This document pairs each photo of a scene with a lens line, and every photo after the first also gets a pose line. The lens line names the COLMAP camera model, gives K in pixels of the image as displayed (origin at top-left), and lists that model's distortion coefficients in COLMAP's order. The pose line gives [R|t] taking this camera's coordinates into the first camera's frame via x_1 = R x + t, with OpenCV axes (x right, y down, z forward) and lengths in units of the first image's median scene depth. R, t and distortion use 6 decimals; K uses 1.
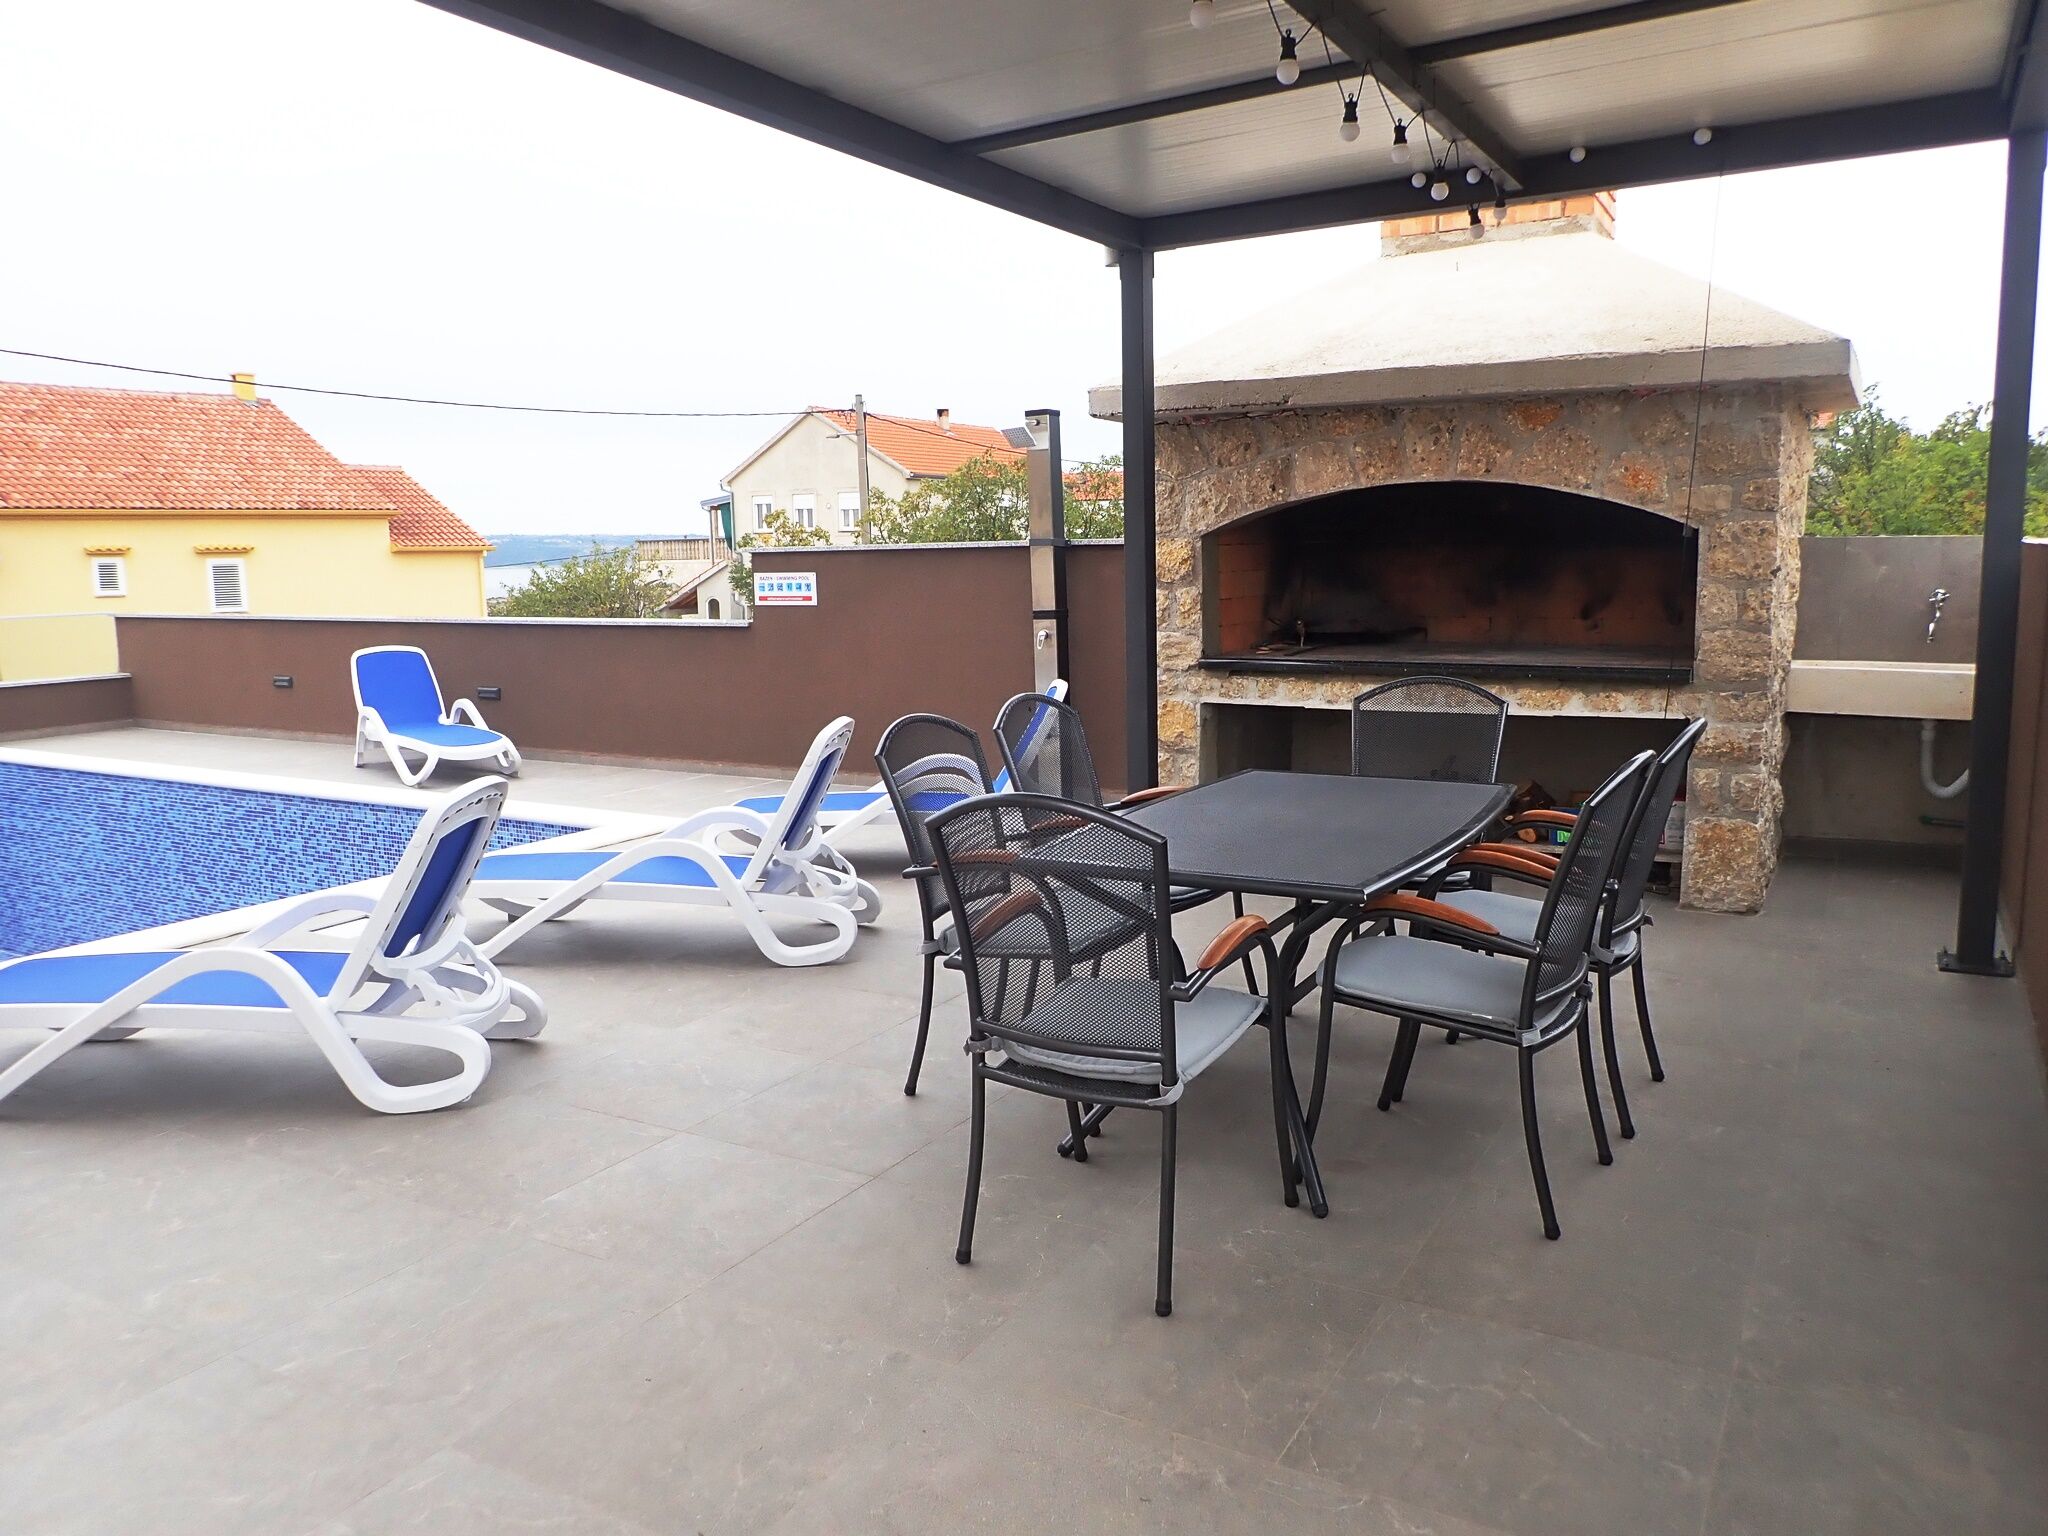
lens RADIAL K [[1495.4, 0, 1014.6], [0, 1495.4, 767.3], [0, 0, 1]] dist [-0.003277, -0.004011]
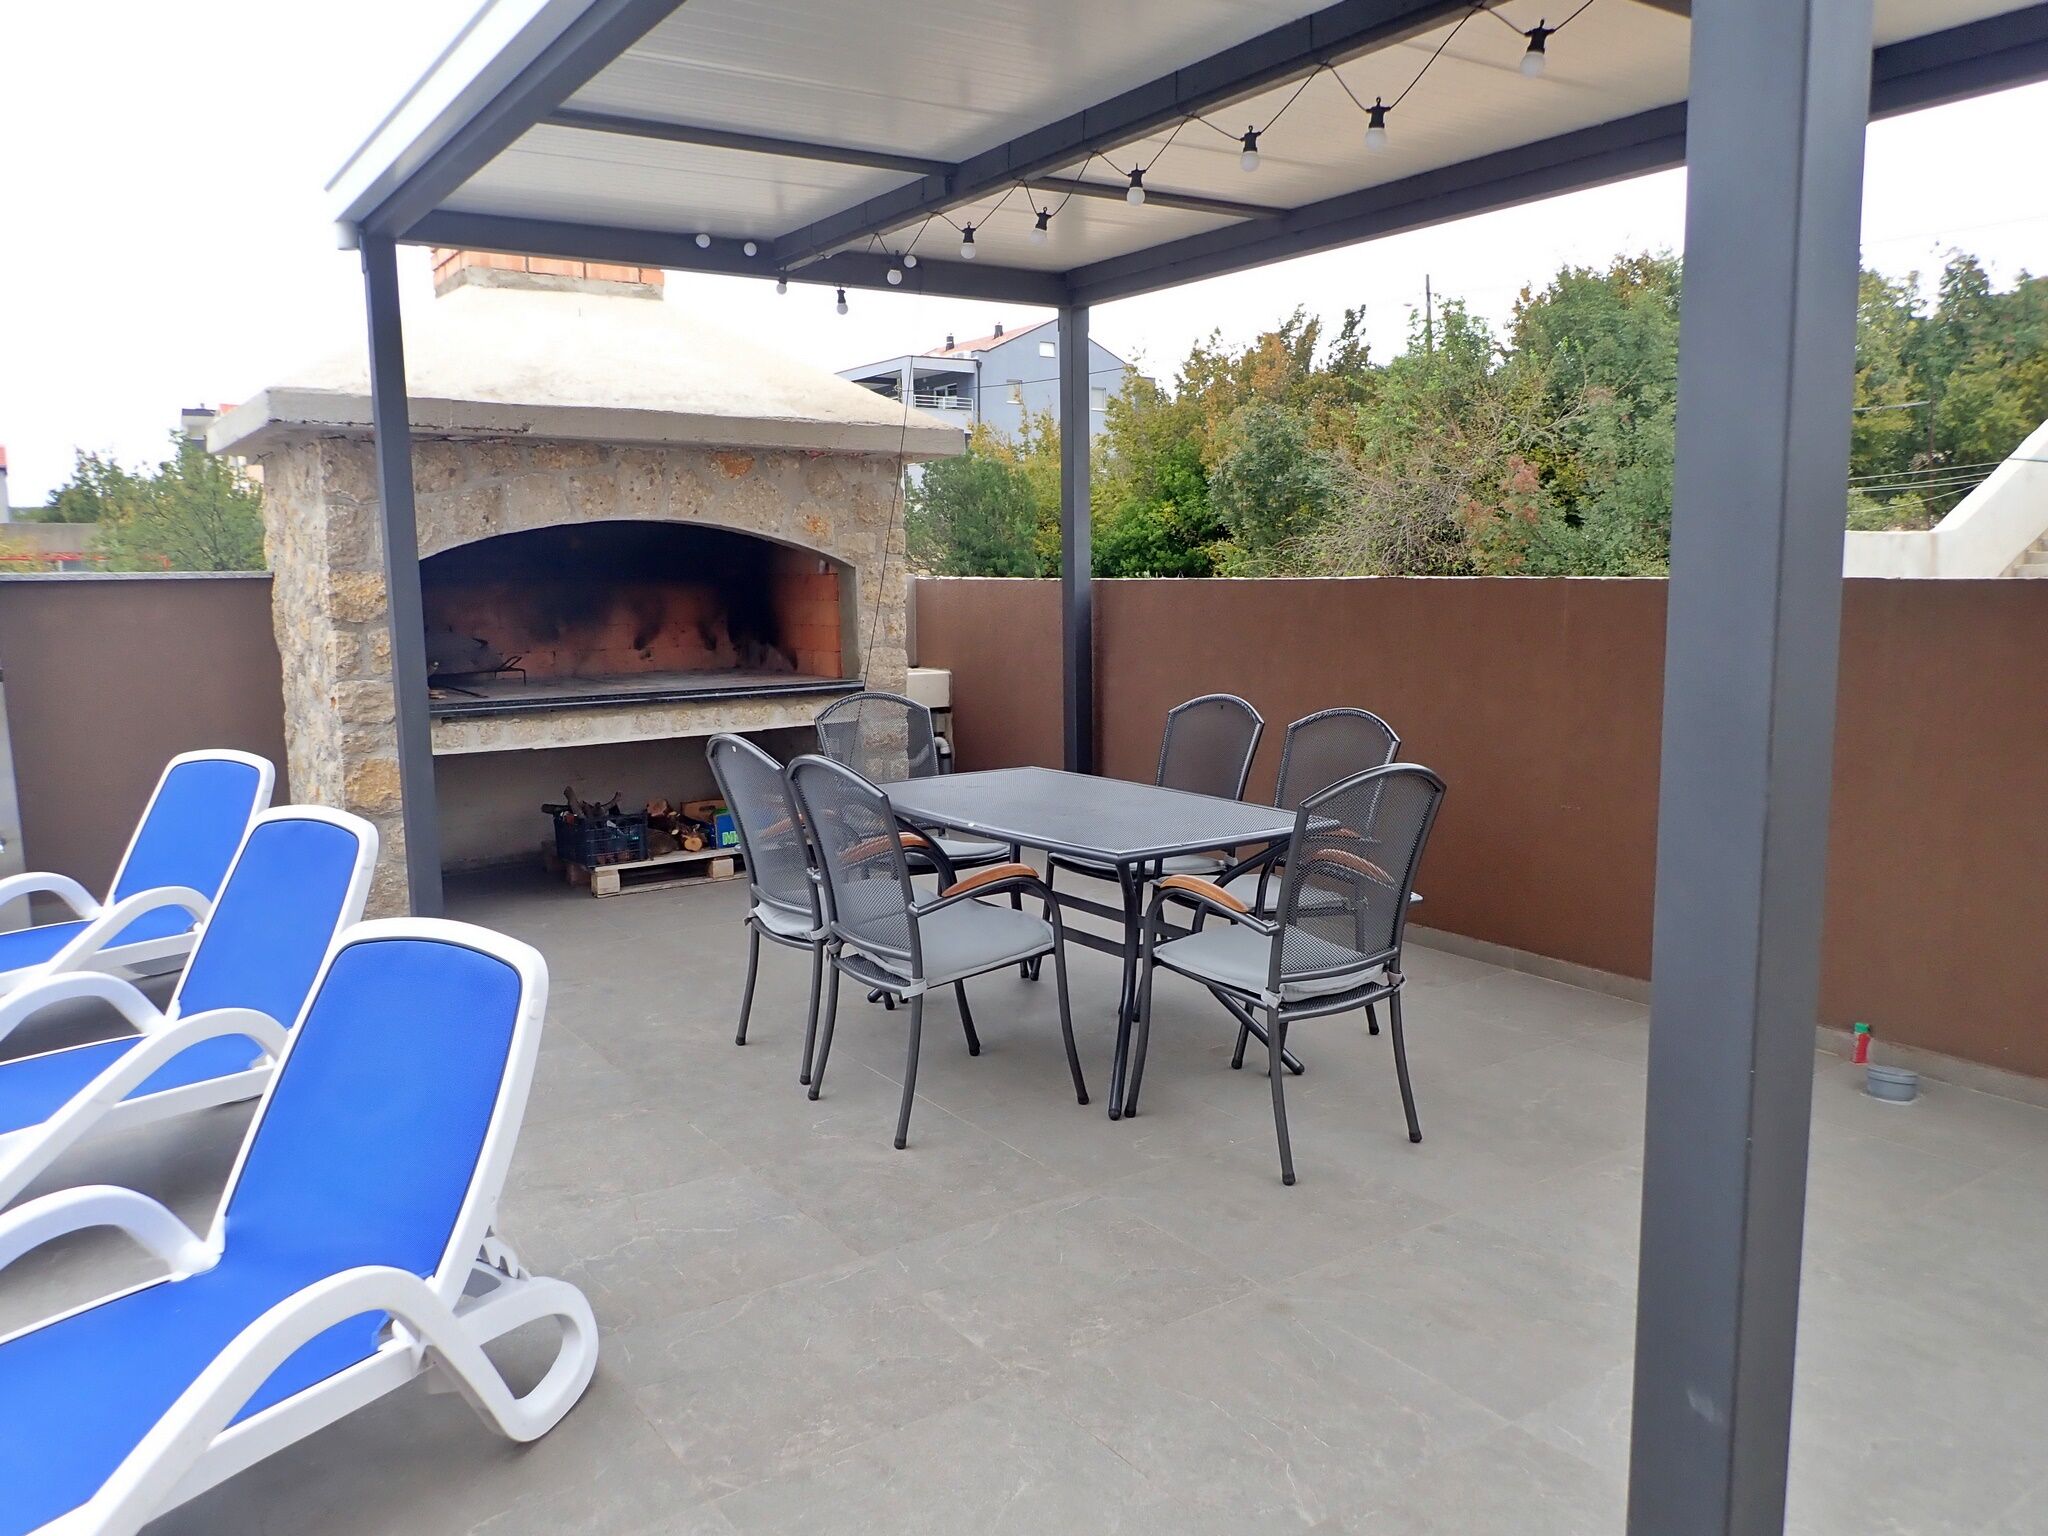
lens RADIAL K [[1495.4, 0, 1014.6], [0, 1495.4, 767.3], [0, 0, 1]] dist [-0.003277, -0.004011]
pose [[0.428366, -0.107247, 0.897218, -0.525601], [0.134360, 0.989453, 0.054123, -0.037919], [-0.893560, 0.097366, 0.438258, 0.300197]]
